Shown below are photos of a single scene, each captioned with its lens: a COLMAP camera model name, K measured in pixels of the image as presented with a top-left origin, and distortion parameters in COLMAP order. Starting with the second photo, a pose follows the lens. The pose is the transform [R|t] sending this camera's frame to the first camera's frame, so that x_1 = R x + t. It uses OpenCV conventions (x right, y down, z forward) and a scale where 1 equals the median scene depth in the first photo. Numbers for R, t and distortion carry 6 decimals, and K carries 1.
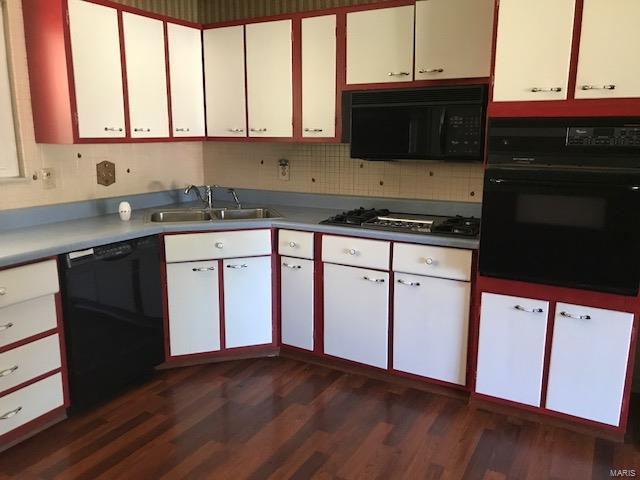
lens RADIAL K [[529.3, 0, 320.0], [0, 529.3, 240.0], [0, 0, 1]] dist [0.080974, -0.054996]
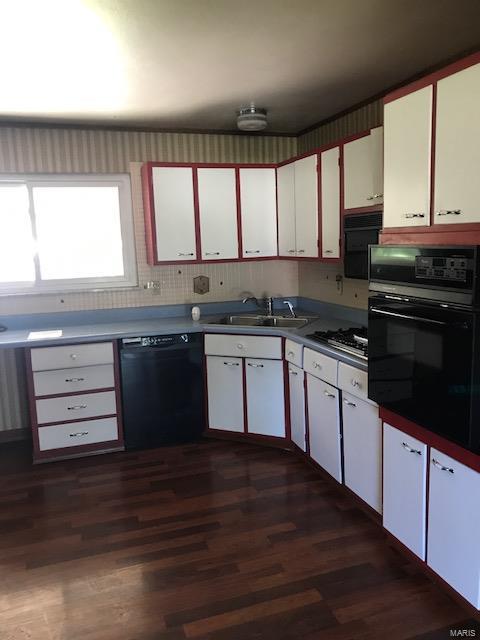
lens RADIAL K [[529.3, 0, 240.0], [0, 529.3, 320.0], [0, 0, 1]] dist [0.080974, -0.054996]
pose [[0.742999, 0.073529, -0.665241, 0.617453], [-0.100300, 0.994955, -0.002052, -0.047312], [0.661734, 0.068248, 0.746626, 0.078260]]
